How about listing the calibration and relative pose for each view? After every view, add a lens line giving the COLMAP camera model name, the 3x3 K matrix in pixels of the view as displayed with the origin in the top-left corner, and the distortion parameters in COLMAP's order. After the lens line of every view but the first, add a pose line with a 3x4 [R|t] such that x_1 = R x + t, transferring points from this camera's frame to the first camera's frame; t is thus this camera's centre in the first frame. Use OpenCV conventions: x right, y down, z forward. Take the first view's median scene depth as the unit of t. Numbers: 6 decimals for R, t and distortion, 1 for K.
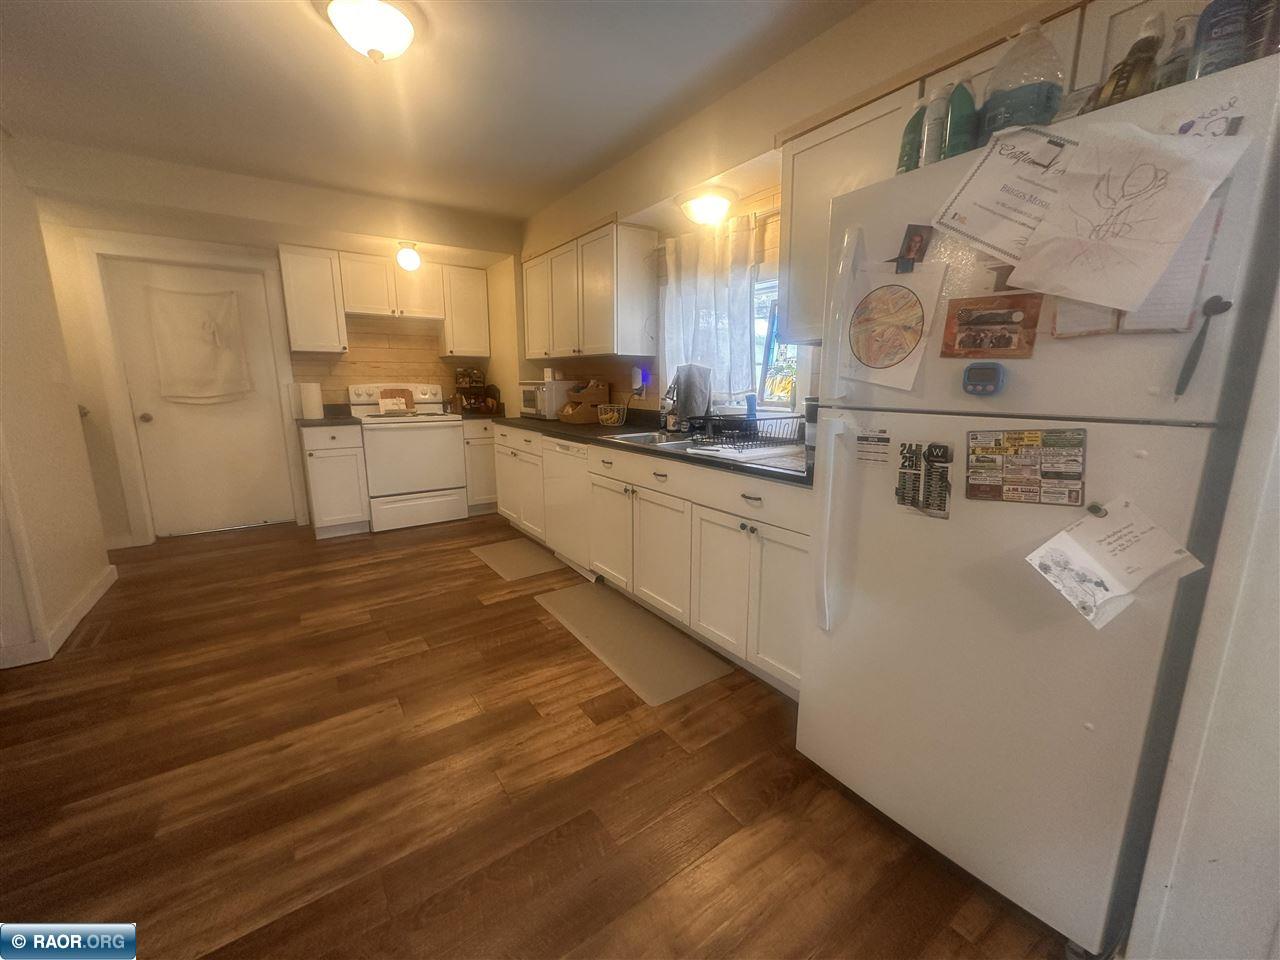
lens RADIAL K [[508.8, 0, 640.2], [0, 508.8, 478.1], [0, 0, 1]] dist [-0.002017, 0.000063]
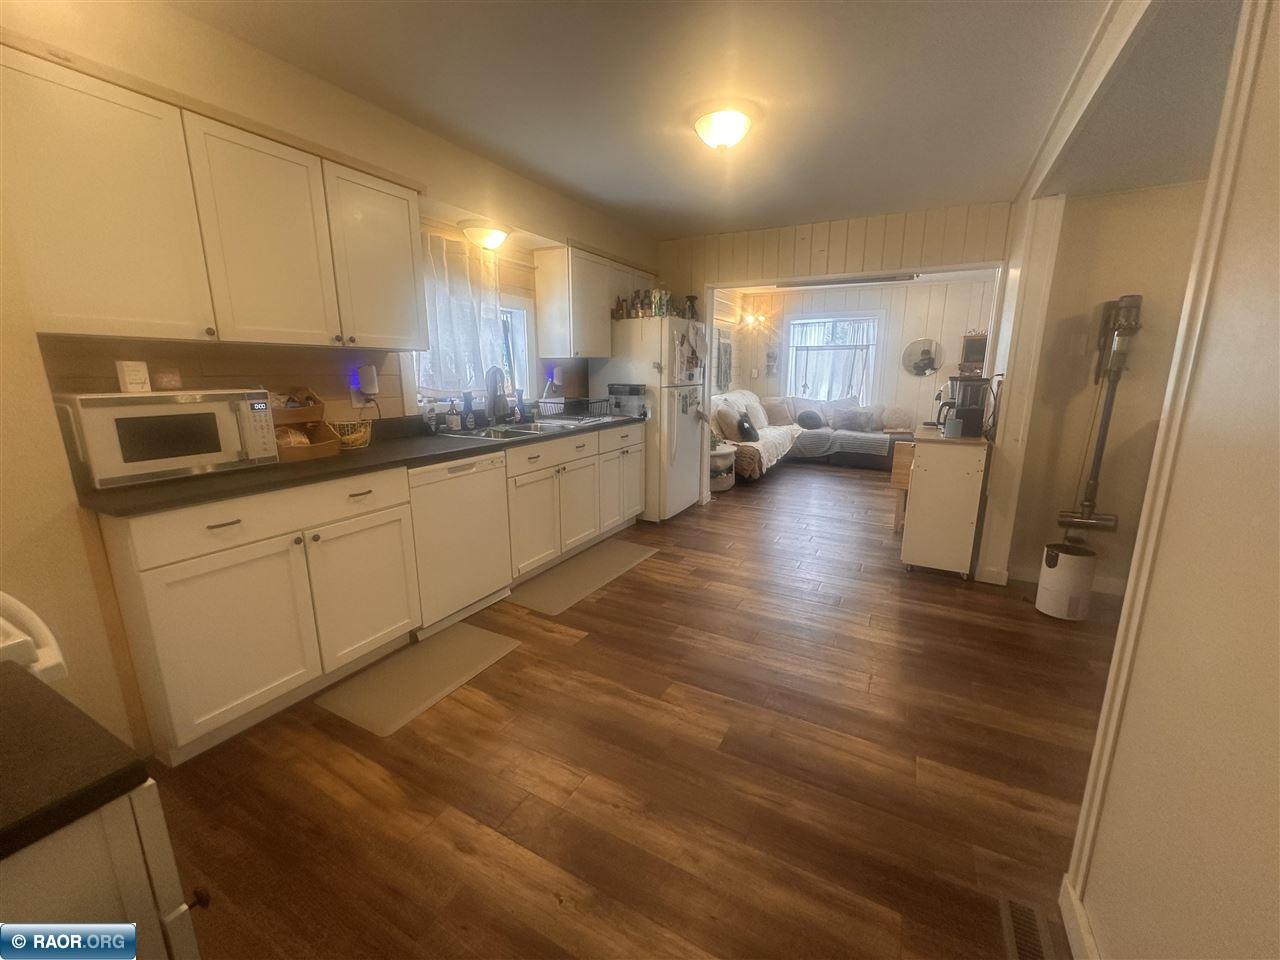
lens RADIAL K [[508.8, 0, 641.7], [0, 508.8, 478.6], [0, 0, 1]] dist [-0.002017, 0.000063]
pose [[-0.446142, -0.187910, 0.875013, -1.280931], [0.170167, 0.942062, 0.289072, -0.298938], [-0.878636, 0.277866, -0.388317, 1.407167]]
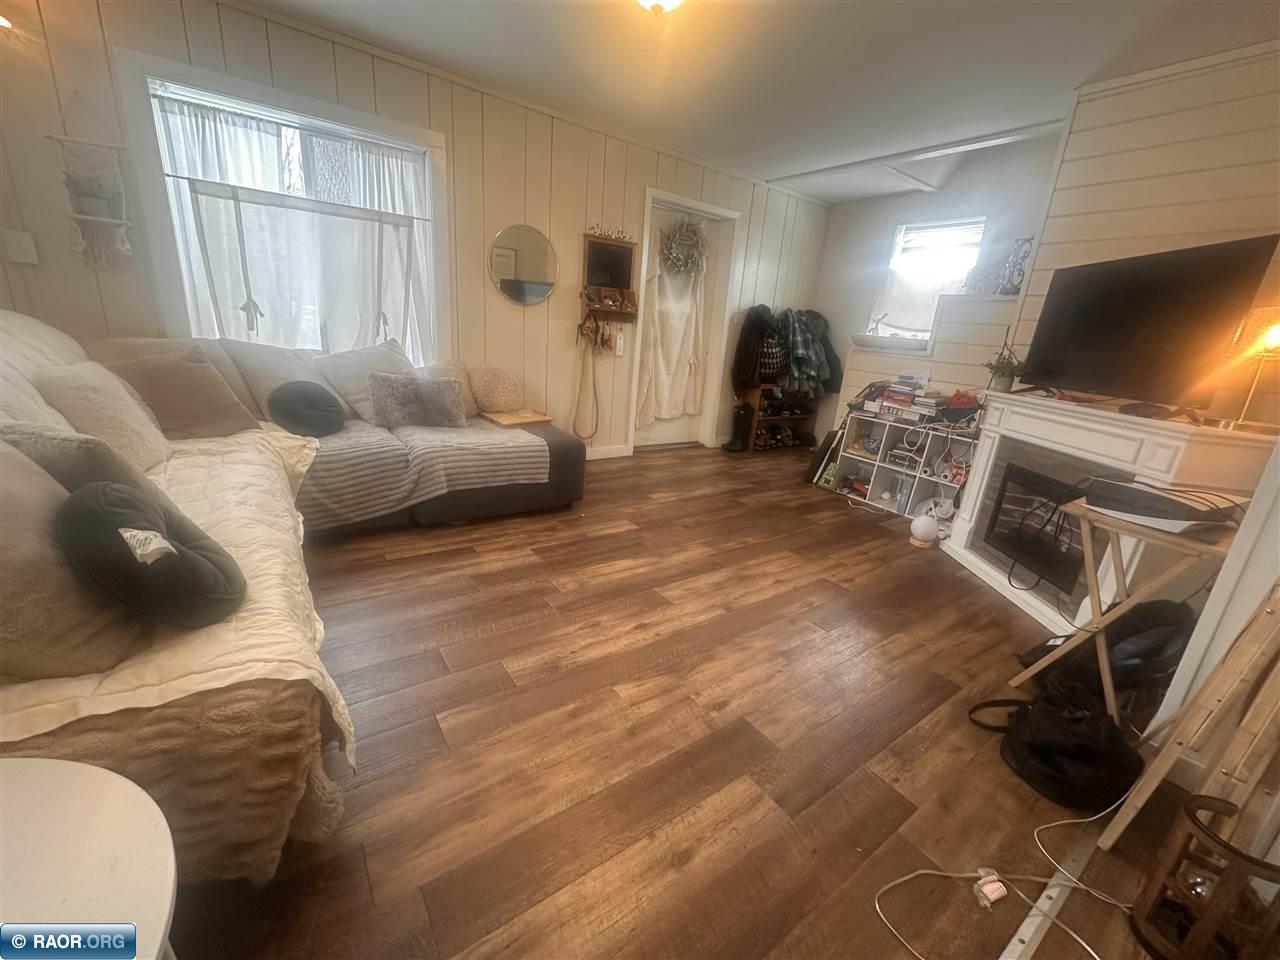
lens RADIAL K [[508.8, 0, 640.2], [0, 508.8, 477.8], [0, 0, 1]] dist [-0.002017, 0.000063]
pose [[-0.996965, -0.073078, -0.026839, 0.345212], [-0.077294, 0.888014, 0.453273, 0.016094], [-0.009291, 0.453972, -0.890968, 0.241300]]
